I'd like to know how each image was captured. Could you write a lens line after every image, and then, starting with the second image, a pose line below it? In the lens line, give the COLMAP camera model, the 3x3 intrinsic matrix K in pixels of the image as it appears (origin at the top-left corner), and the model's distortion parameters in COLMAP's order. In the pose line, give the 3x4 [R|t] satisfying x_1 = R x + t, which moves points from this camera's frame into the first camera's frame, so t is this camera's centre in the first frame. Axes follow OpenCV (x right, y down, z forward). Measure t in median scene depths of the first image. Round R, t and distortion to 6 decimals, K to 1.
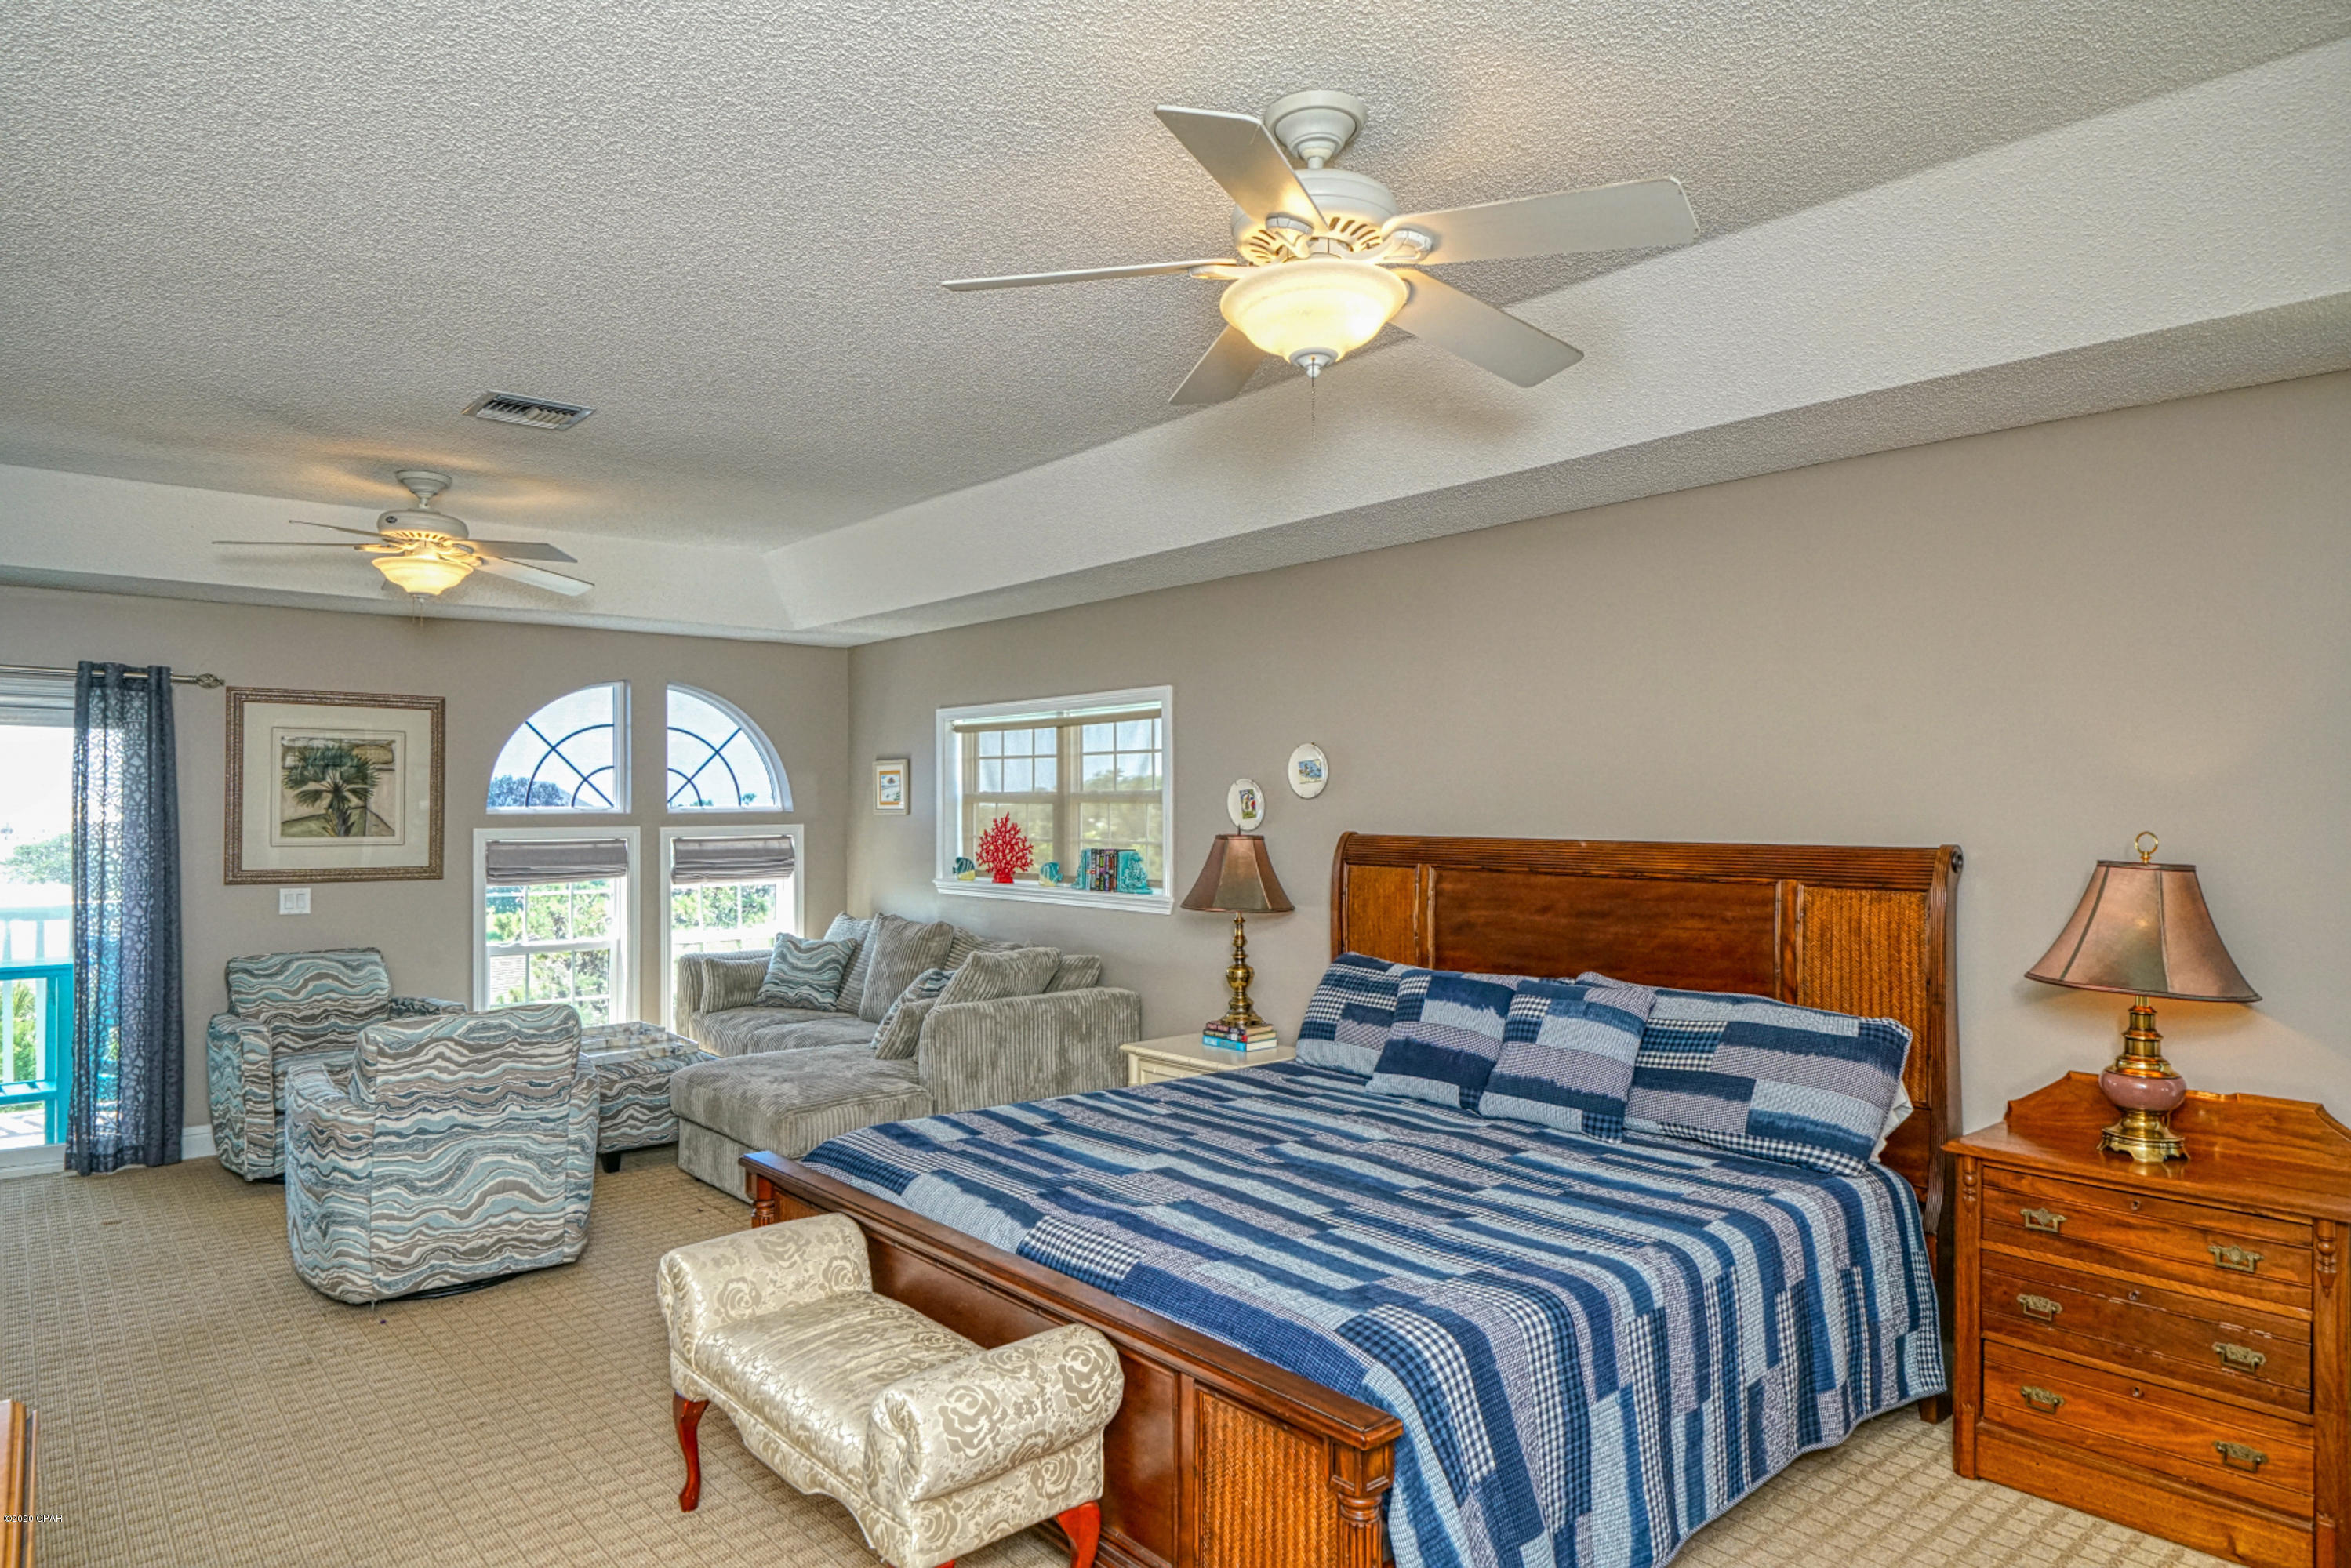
lens RADIAL K [[1384.1, 0, 1132.4], [0, 1384.1, 793.5], [0, 0, 1]] dist [0.002671, -0.003509]
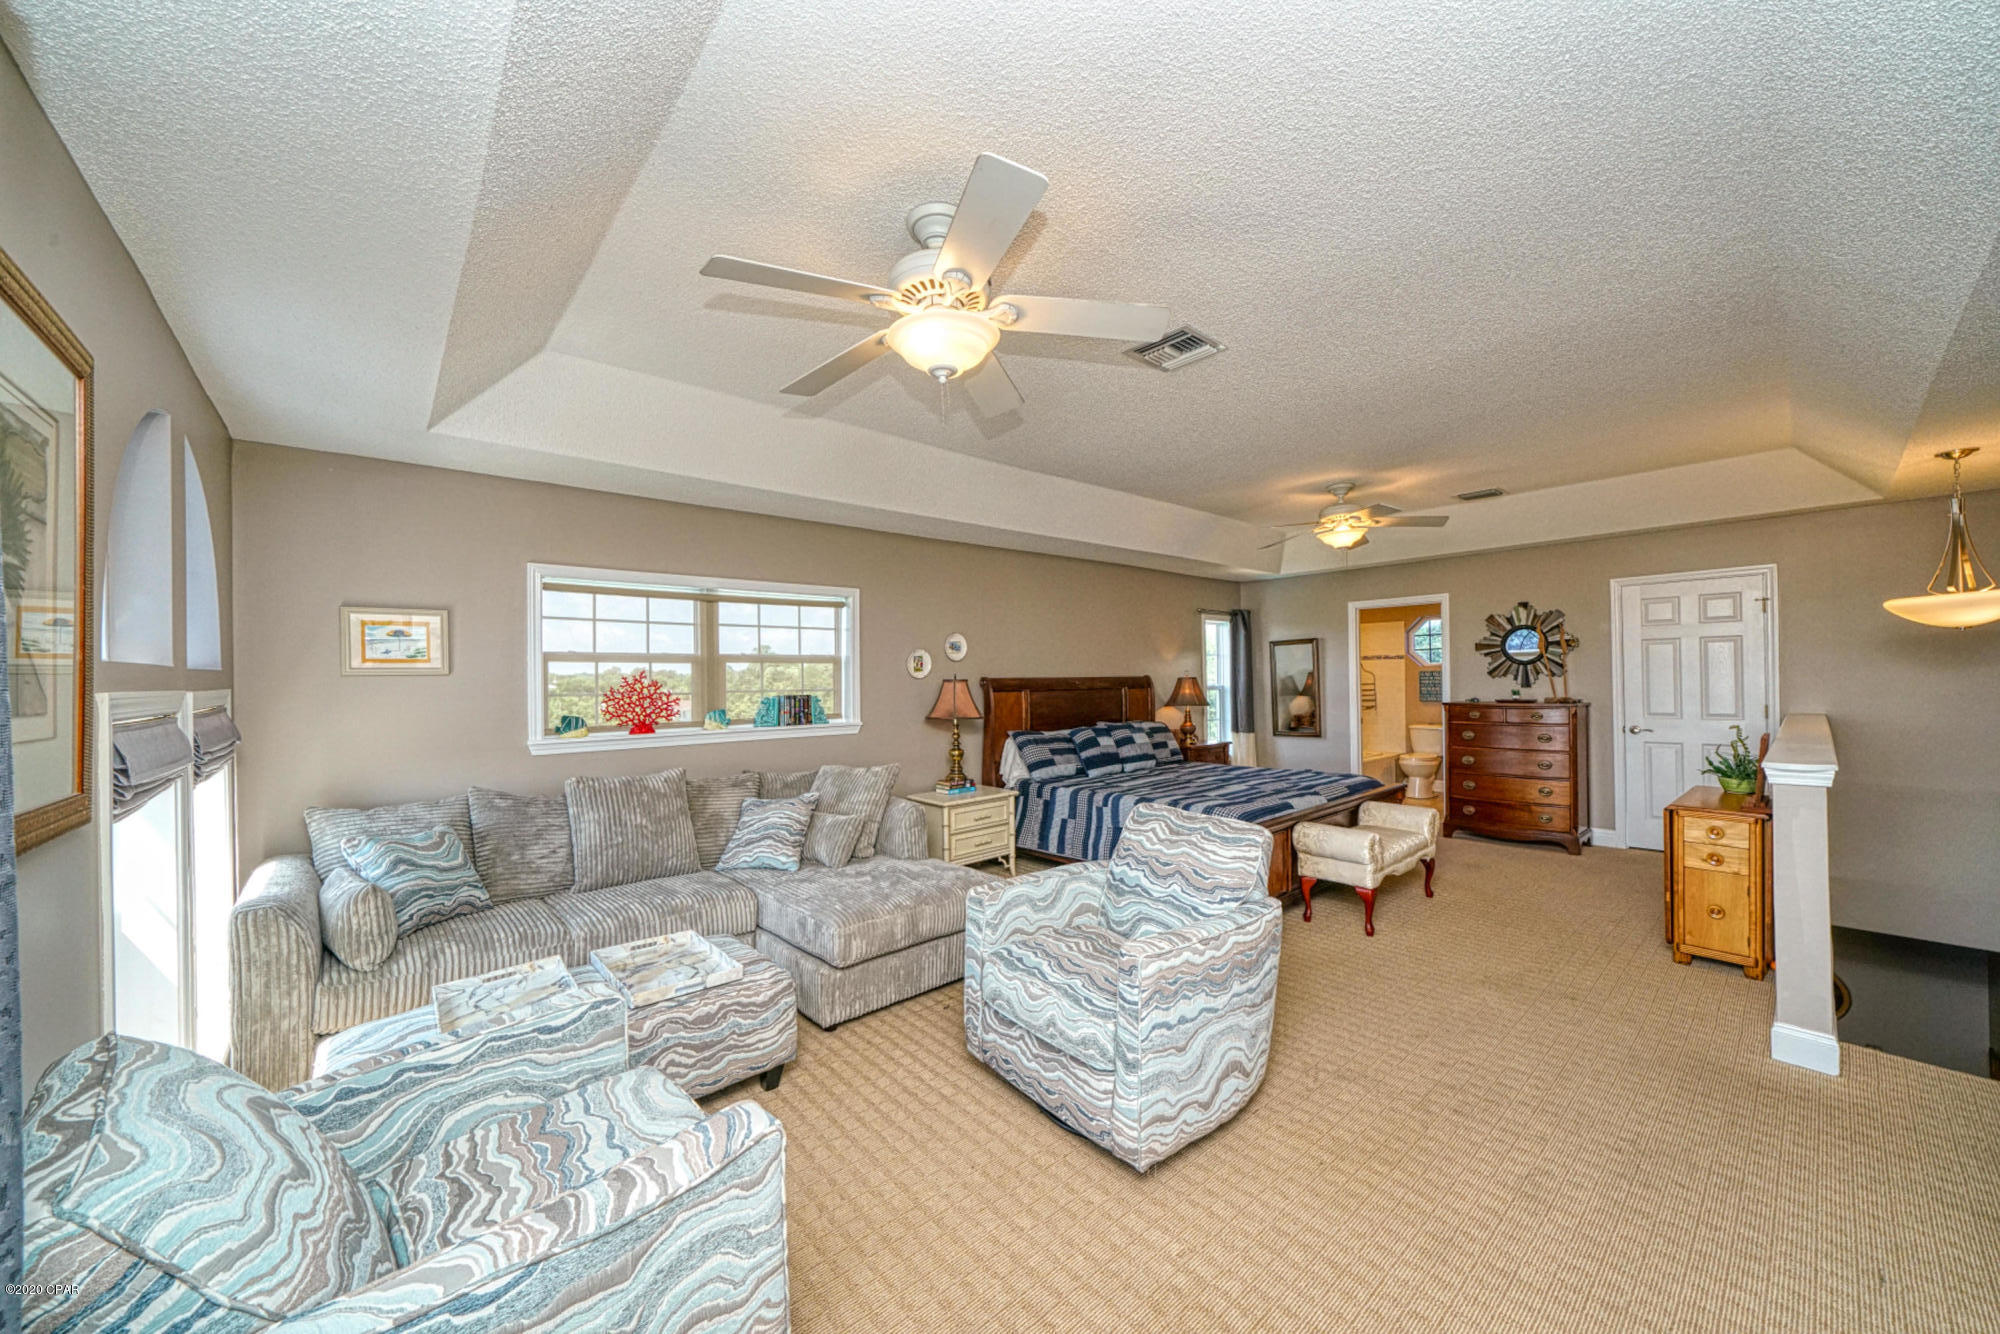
lens RADIAL K [[713.0, 0, 1008.7], [0, 713.0, 678.0], [0, 0, 1]] dist [-0.006023, 0.000599]
pose [[-0.033178, -0.000449, 0.999449, -0.899884], [0.004663, 0.999989, 0.000604, 0.027572], [-0.999439, 0.004680, -0.033176, 0.963880]]
